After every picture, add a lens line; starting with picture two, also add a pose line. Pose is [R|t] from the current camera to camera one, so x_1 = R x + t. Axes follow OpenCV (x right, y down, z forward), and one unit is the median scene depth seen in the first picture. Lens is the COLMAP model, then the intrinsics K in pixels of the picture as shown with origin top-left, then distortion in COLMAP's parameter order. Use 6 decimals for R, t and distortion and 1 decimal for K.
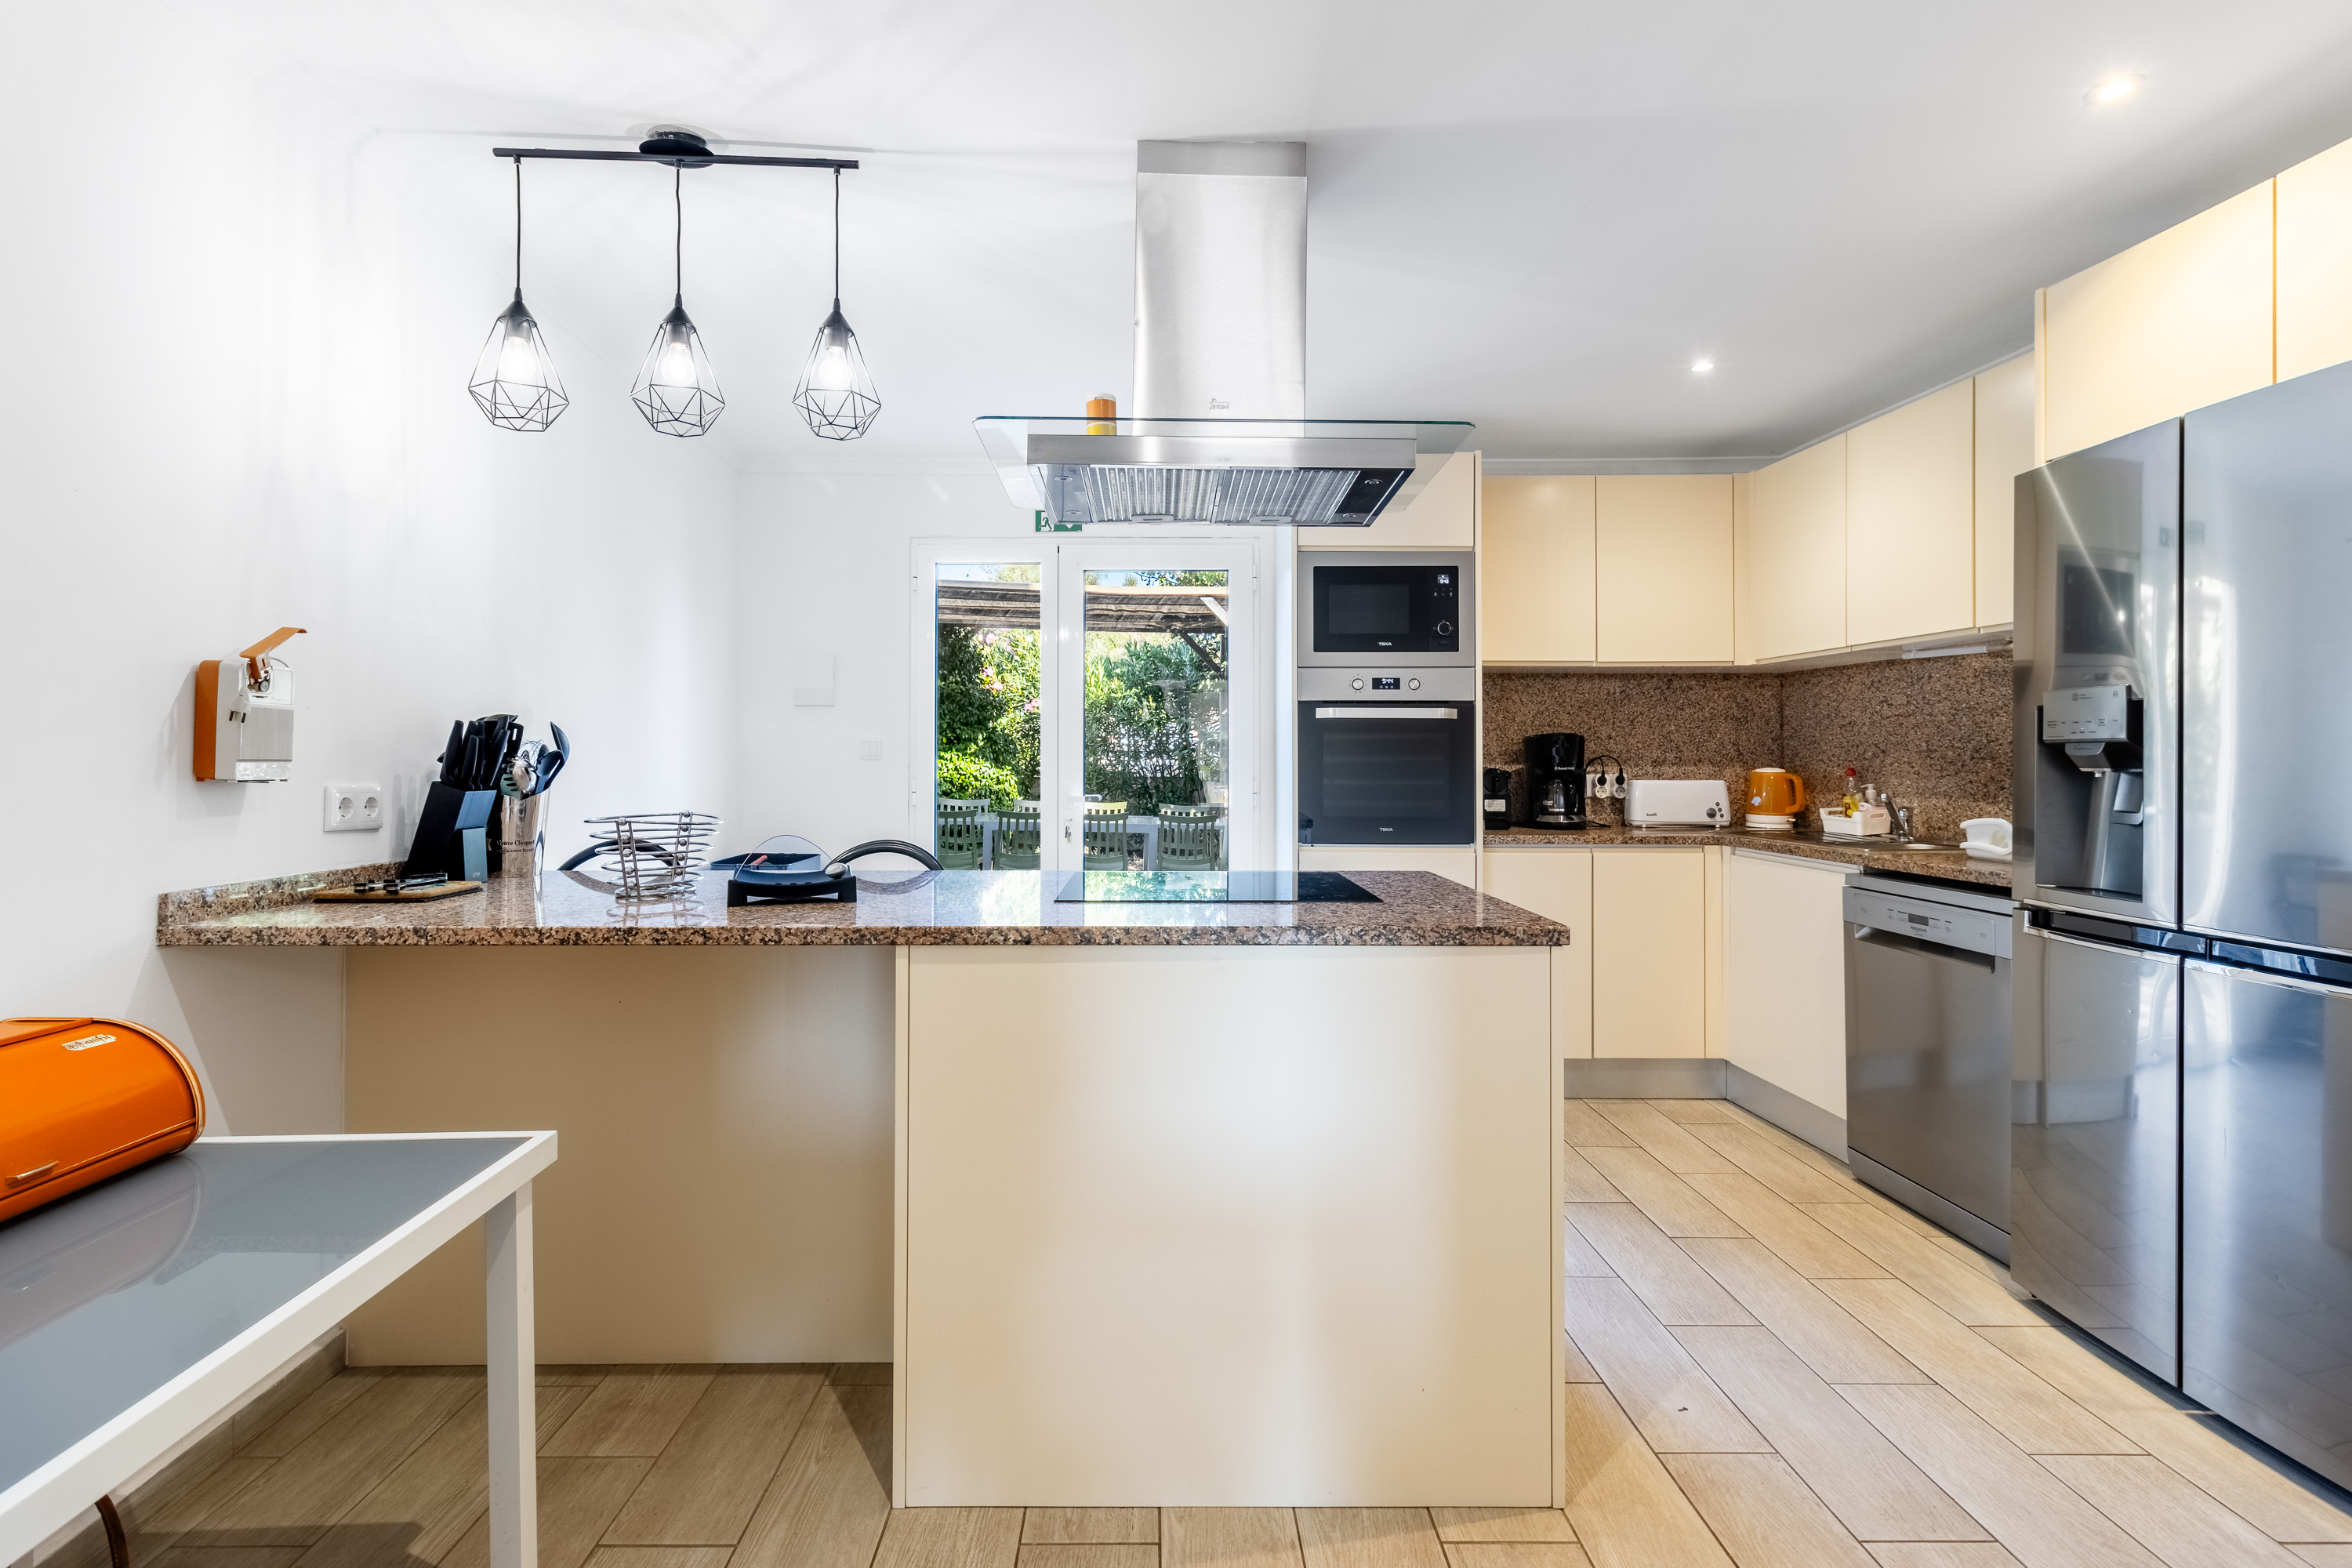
lens RADIAL K [[1087.2, 0, 1180.4], [0, 1087.2, 764.2], [0, 0, 1]] dist [-0.000581, 0.001365]
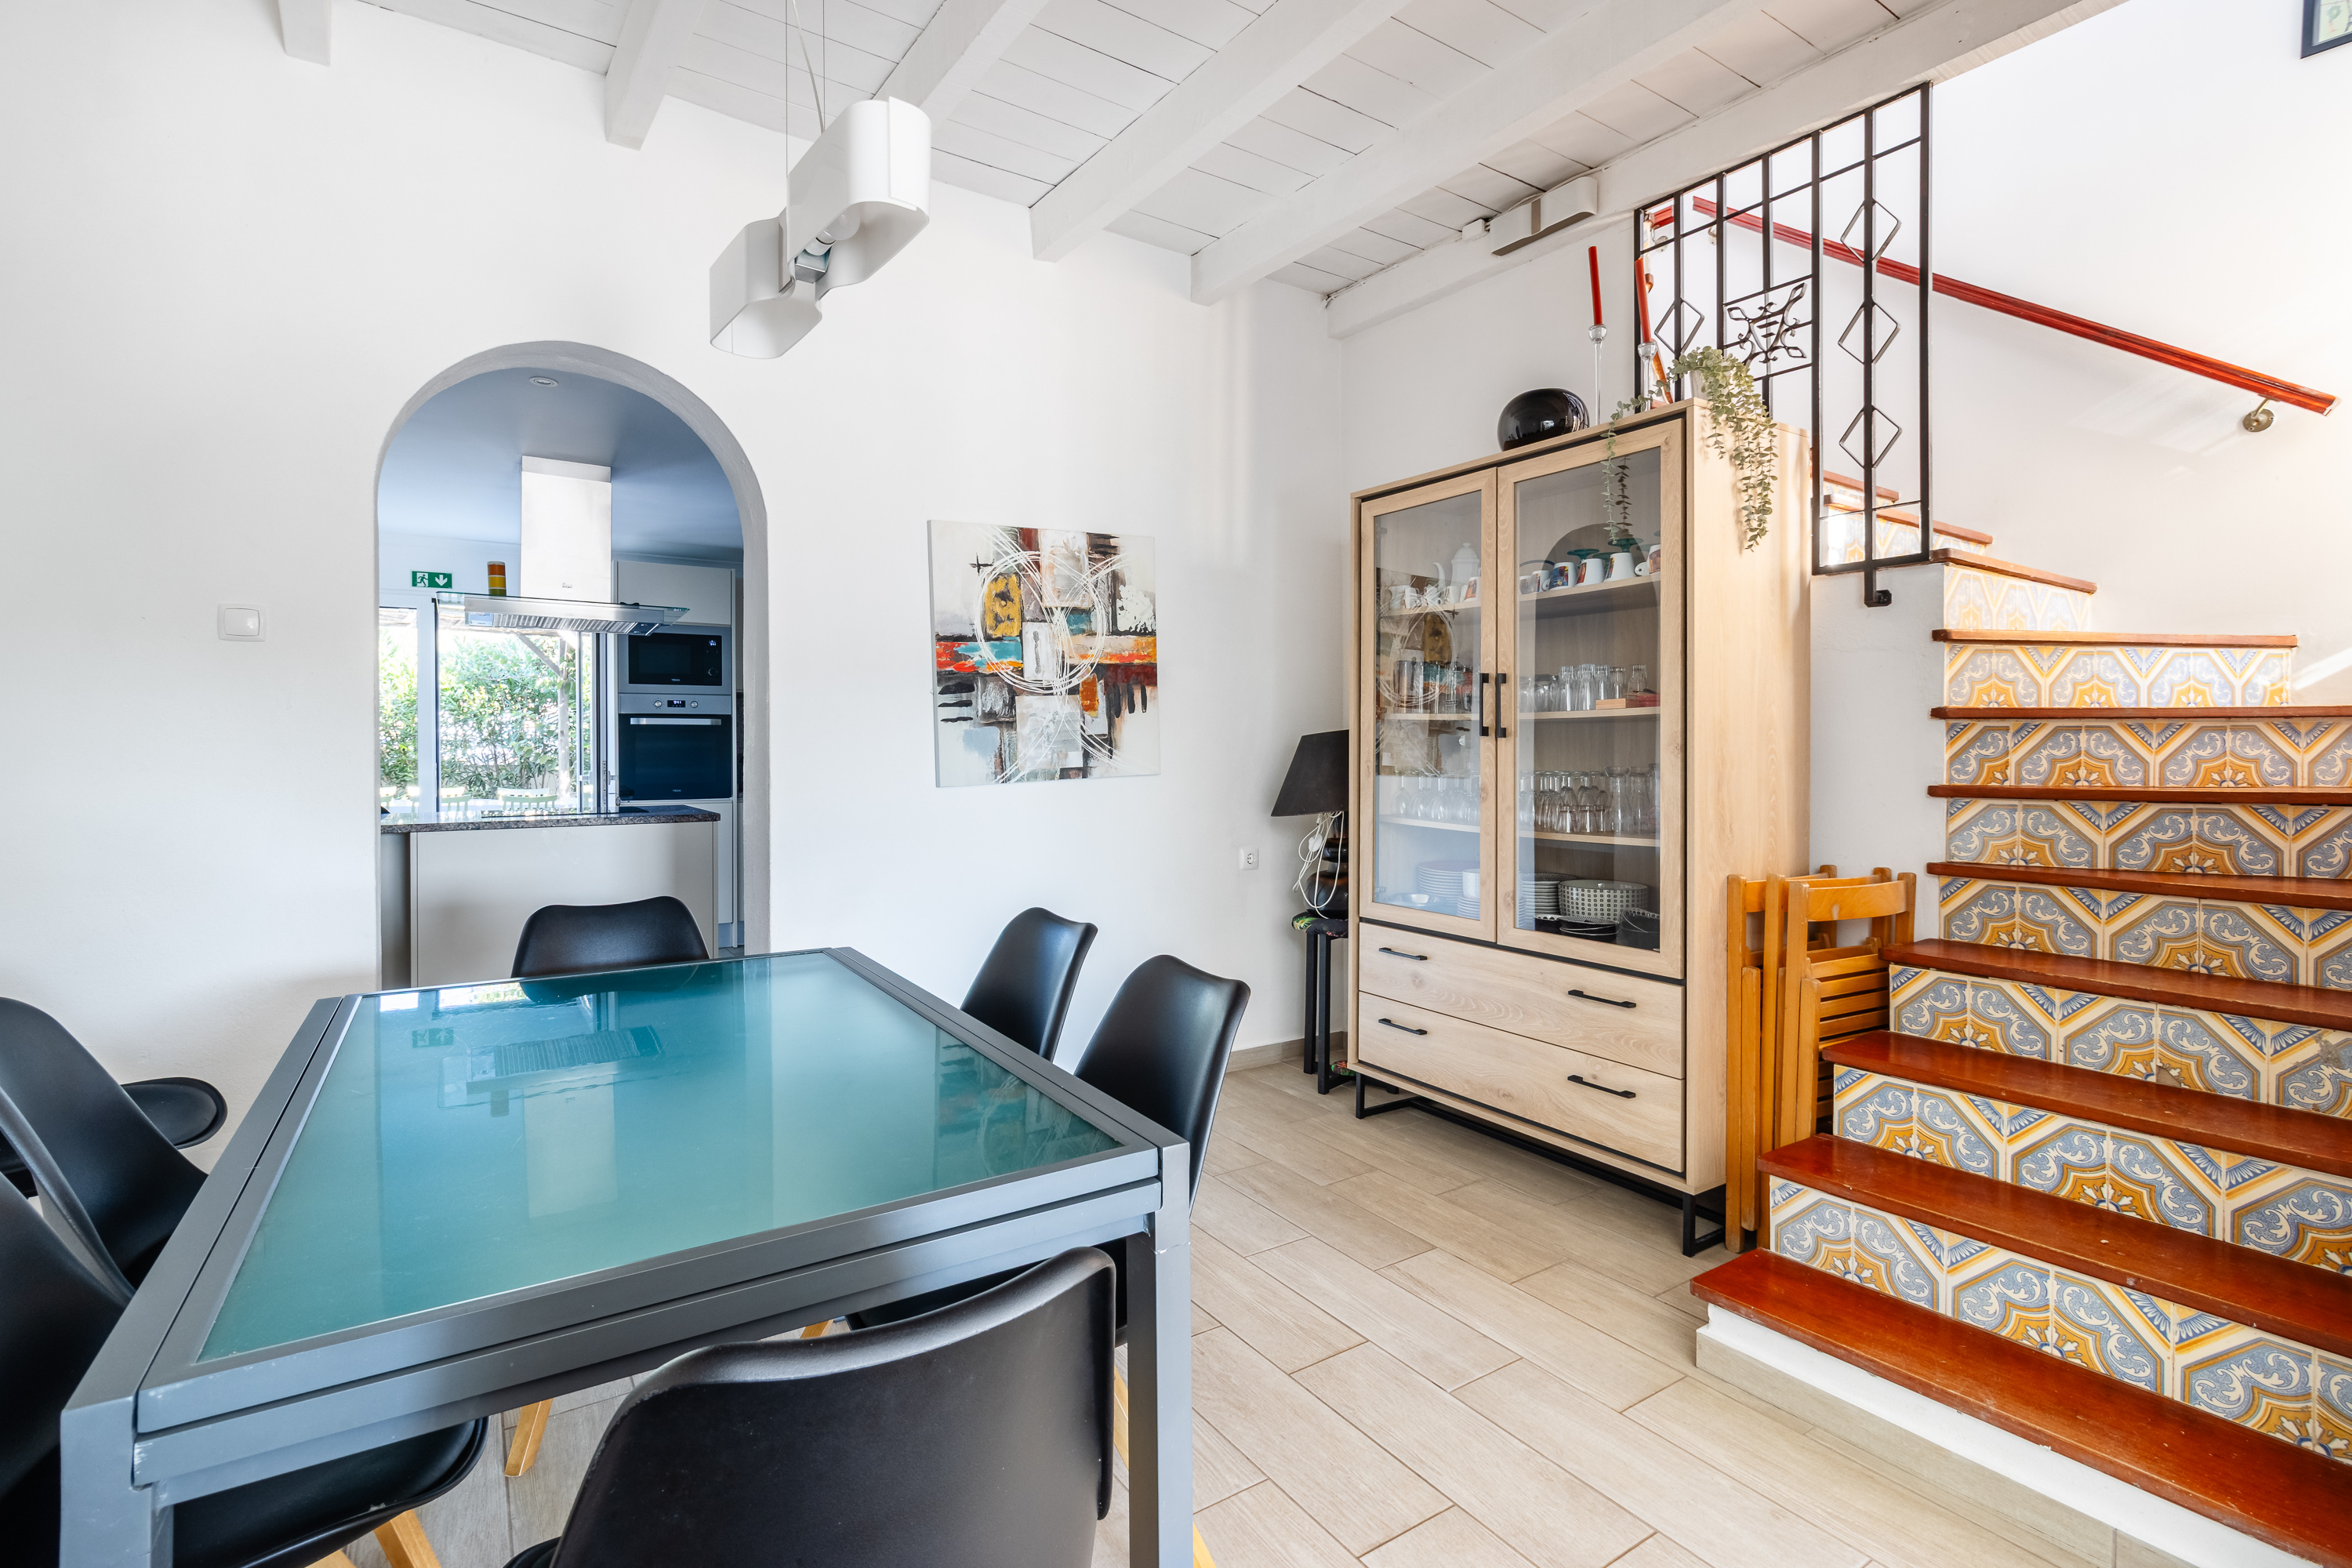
lens RADIAL K [[1087.2, 0, 1164.3], [0, 1087.2, 770.9], [0, 0, 1]] dist [-0.000581, 0.001365]
pose [[0.853460, -0.009709, 0.521068, -0.044682], [0.001103, 0.999858, 0.016825, 0.002520], [-0.521157, -0.013785, 0.853350, -0.831032]]
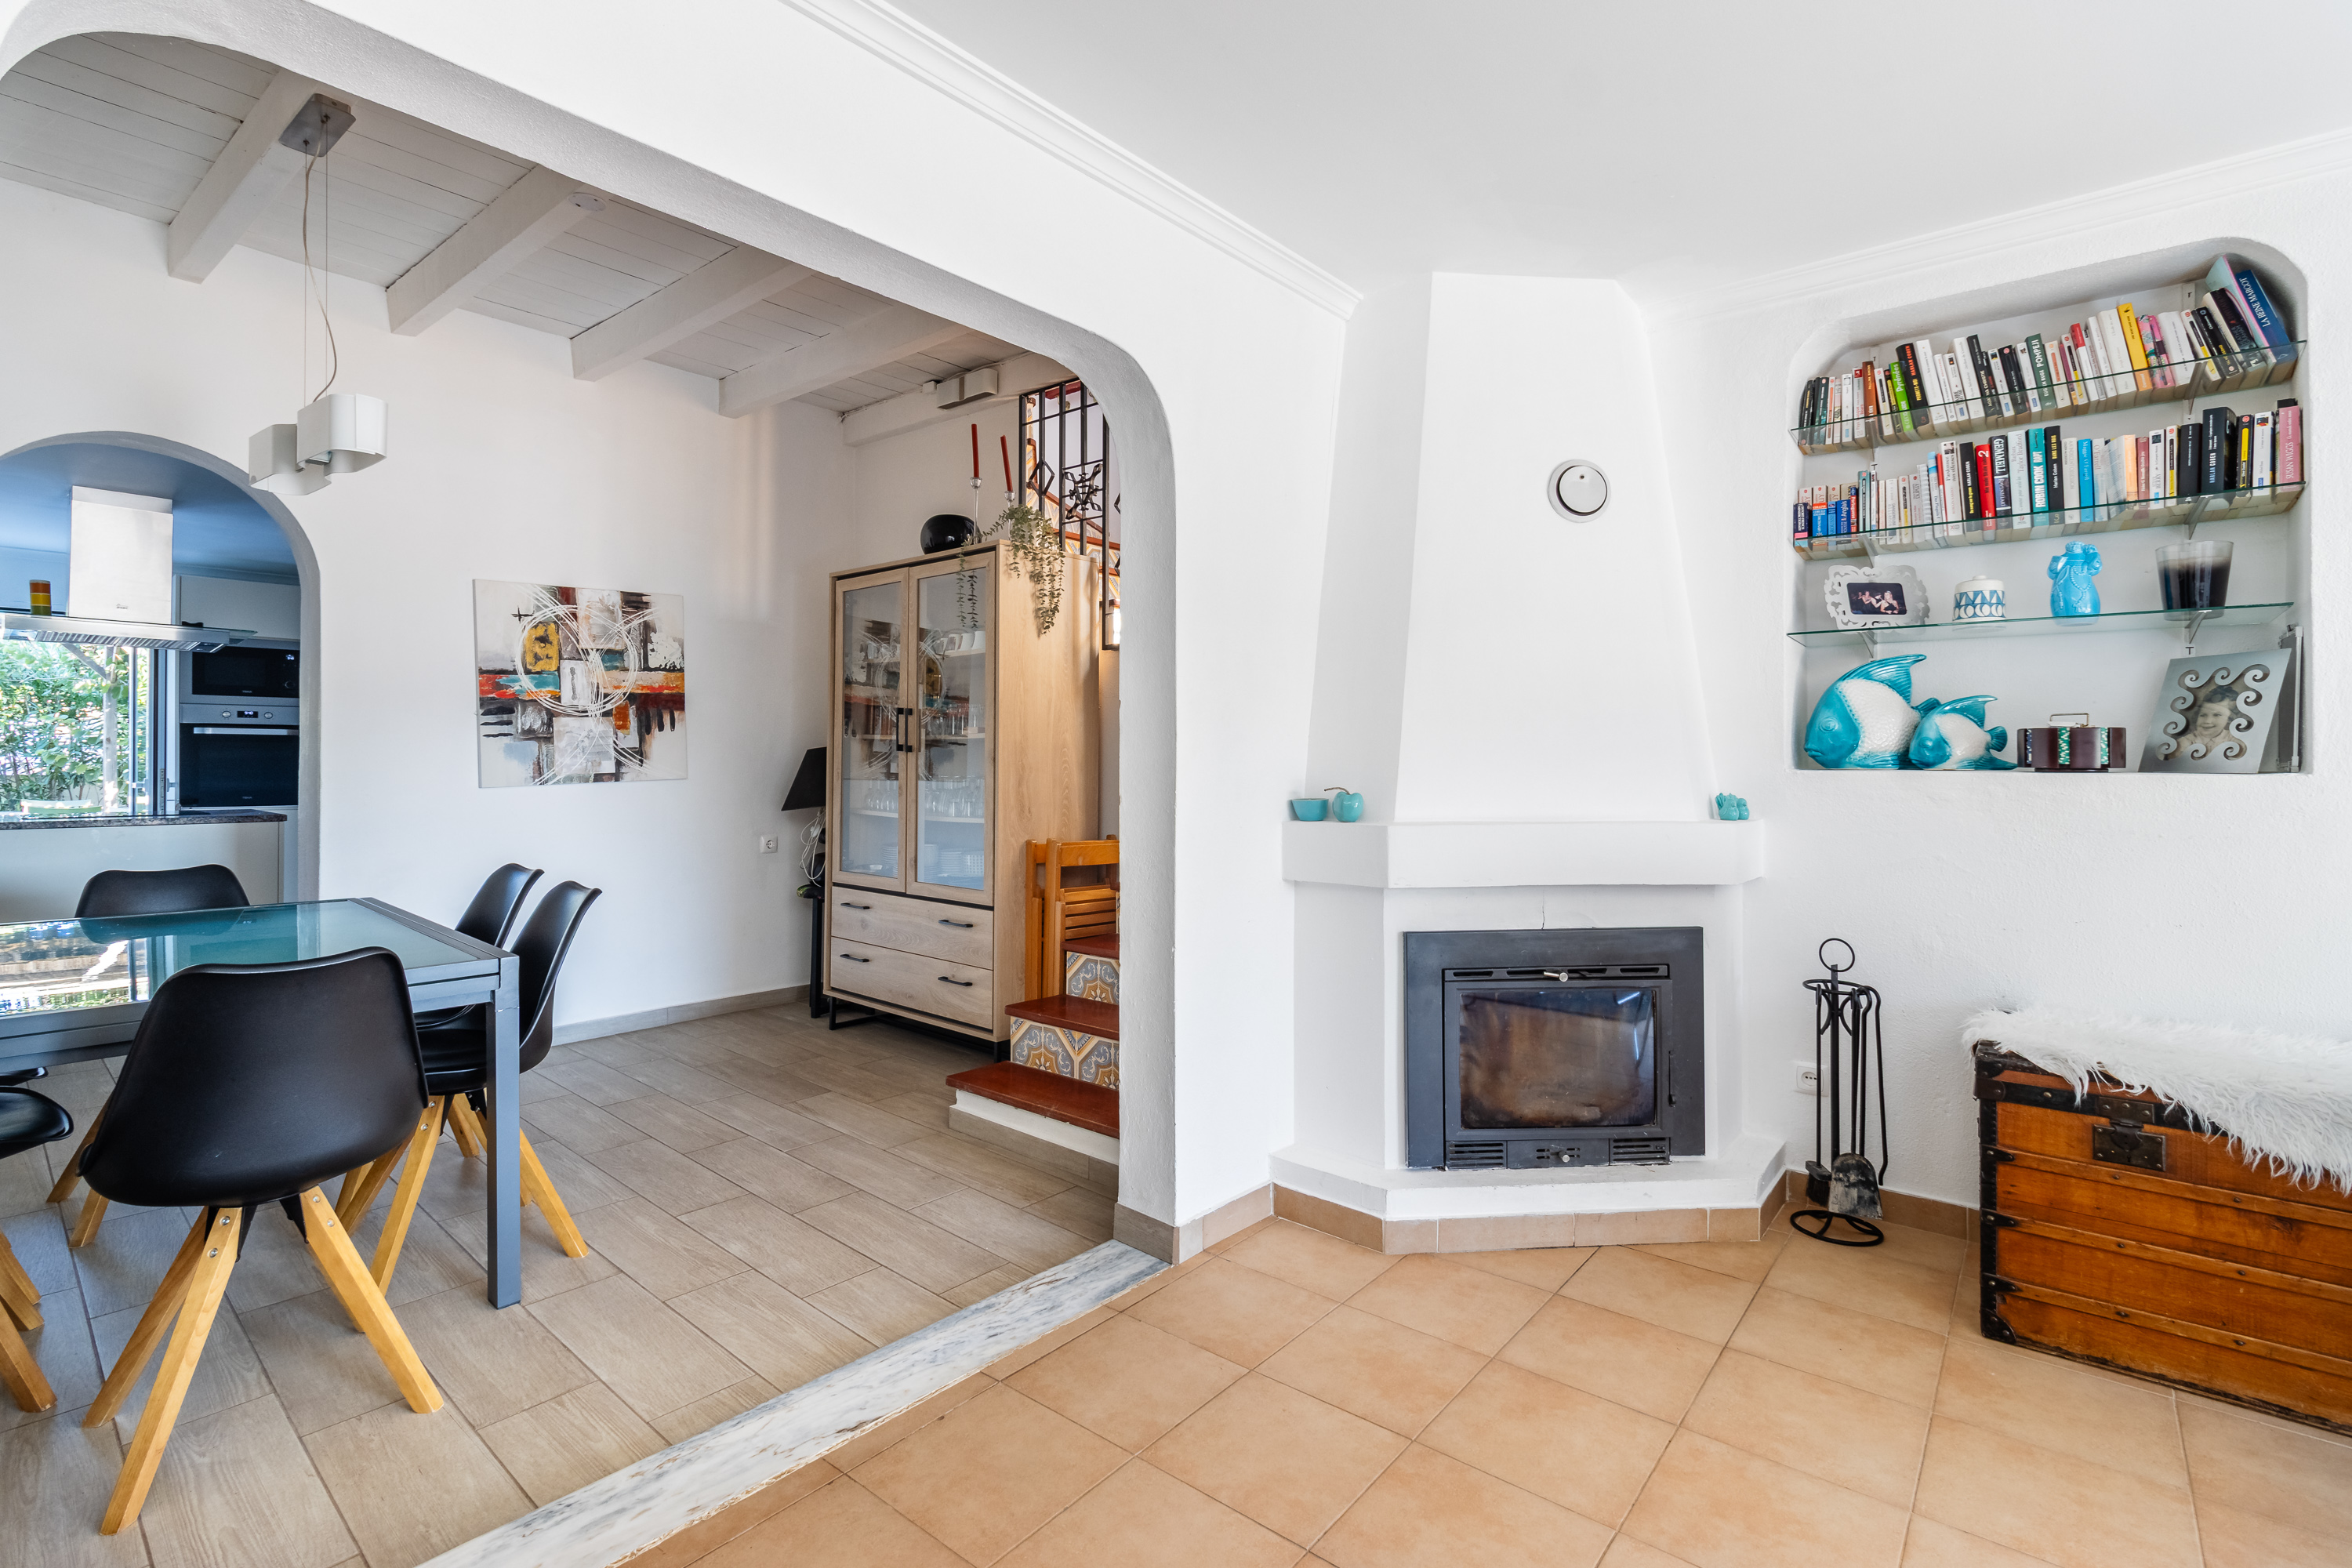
lens RADIAL K [[1087.2, 0, 1187.6], [0, 1087.2, 764.7], [0, 0, 1]] dist [-0.000581, 0.001365]
pose [[0.677321, 0.002663, 0.735682, -0.075884], [-0.002379, 0.999996, -0.001430, 0.006395], [-0.735683, -0.000781, 0.677325, -1.313935]]
